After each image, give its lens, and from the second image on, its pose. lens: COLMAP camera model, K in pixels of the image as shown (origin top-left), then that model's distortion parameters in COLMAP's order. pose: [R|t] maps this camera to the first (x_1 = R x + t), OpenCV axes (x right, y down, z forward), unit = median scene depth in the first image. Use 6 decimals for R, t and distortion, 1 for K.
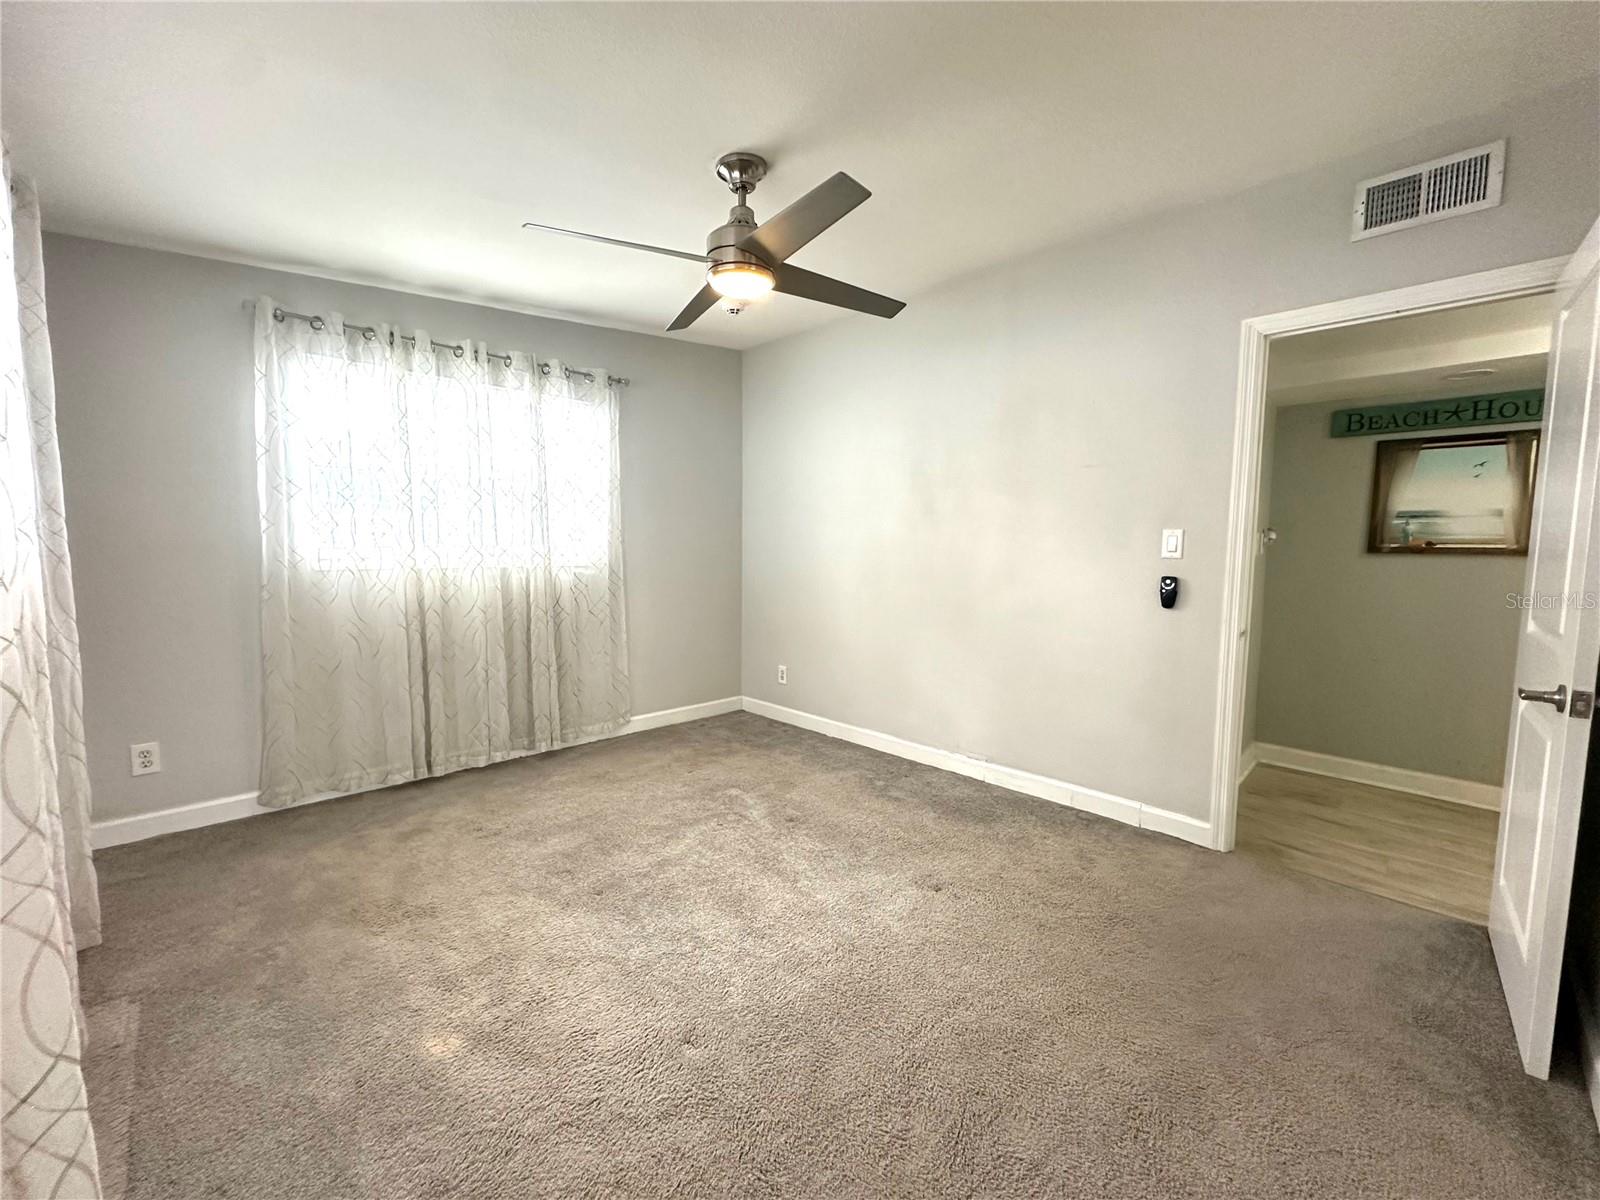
lens RADIAL K [[636.2, 0, 797.4], [0, 636.2, 597.8], [0, 0, 1]] dist [-0.000618, 0.000074]
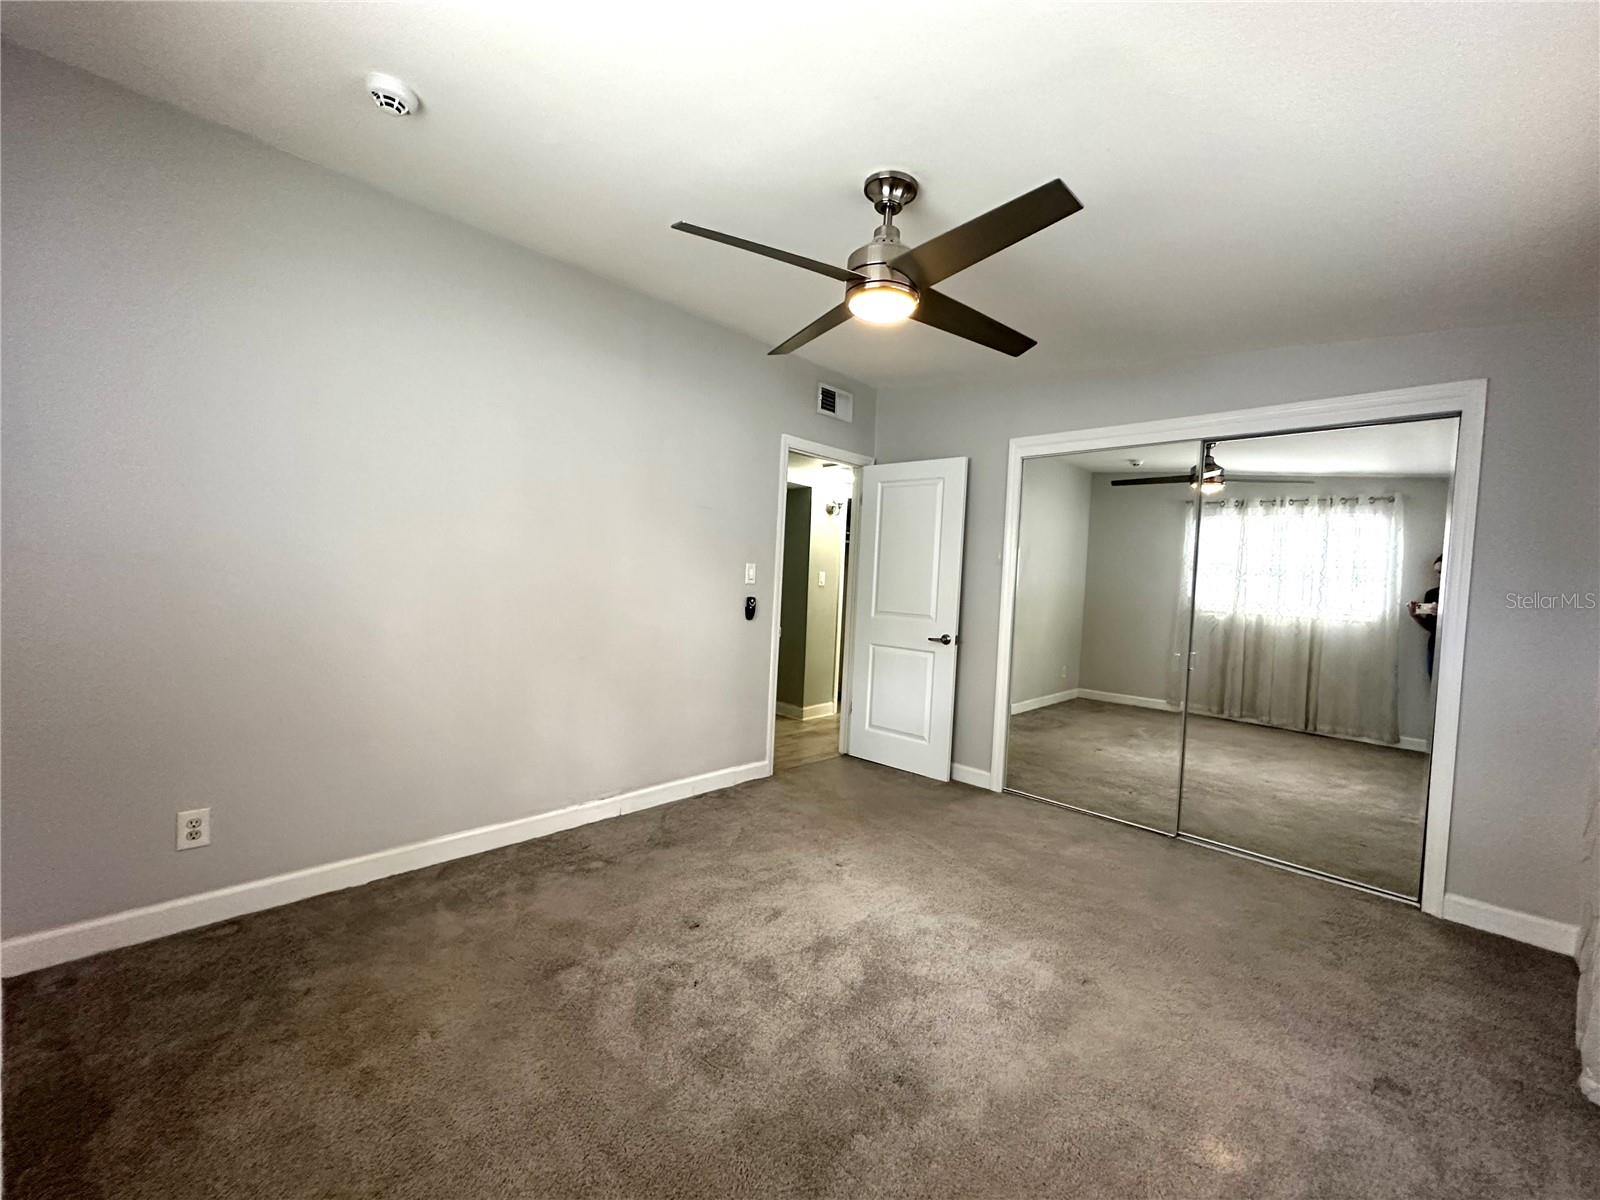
lens RADIAL K [[631.3, 0, 800.0], [0, 631.3, 600.0], [0, 0, 1]] dist [-0.000893, -0.000058]
pose [[-0.009838, -0.051081, 0.998646, -0.707824], [0.036211, 0.998021, 0.051406, -0.083244], [-0.999296, 0.036668, -0.007969, 0.789364]]
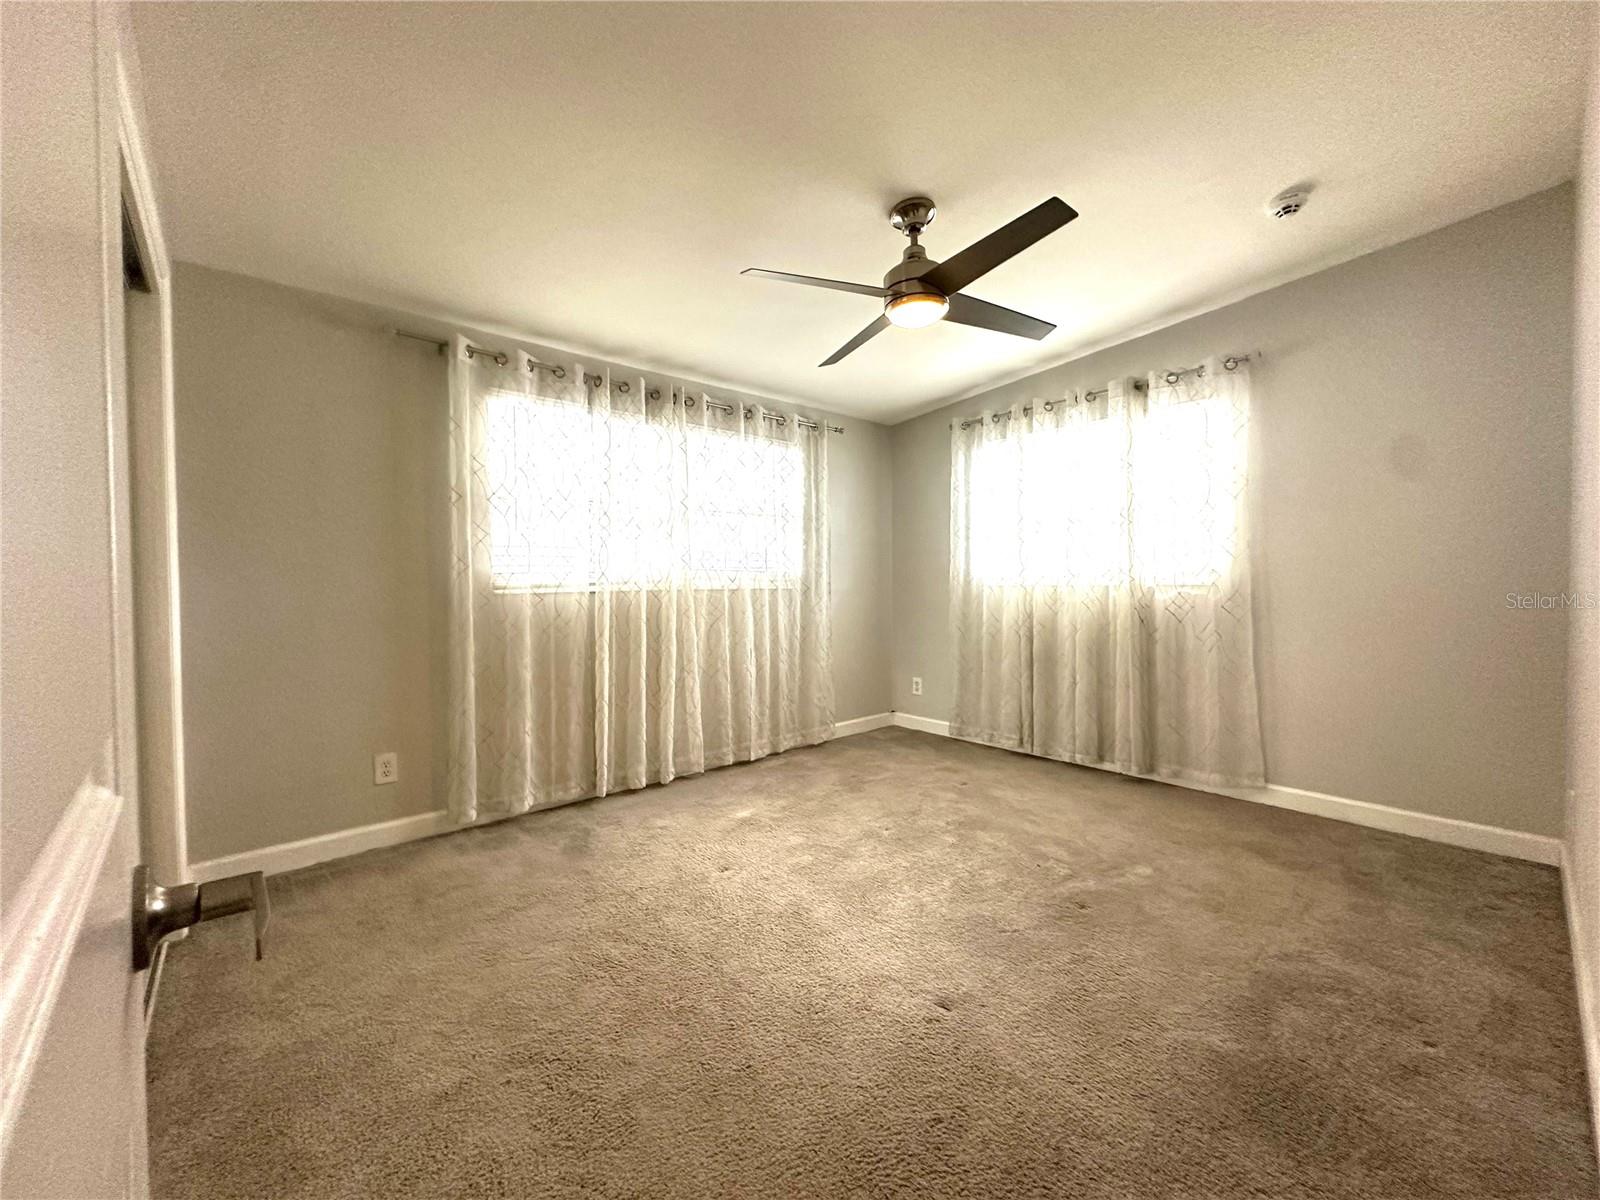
lens RADIAL K [[636.2, 0, 797.4], [0, 636.2, 597.8], [0, 0, 1]] dist [-0.000618, 0.000074]
pose [[-0.056493, 0.011803, -0.998333, 0.708712], [-0.076795, 0.996916, 0.016132, -0.005291], [0.995445, 0.077578, -0.055413, 0.620367]]
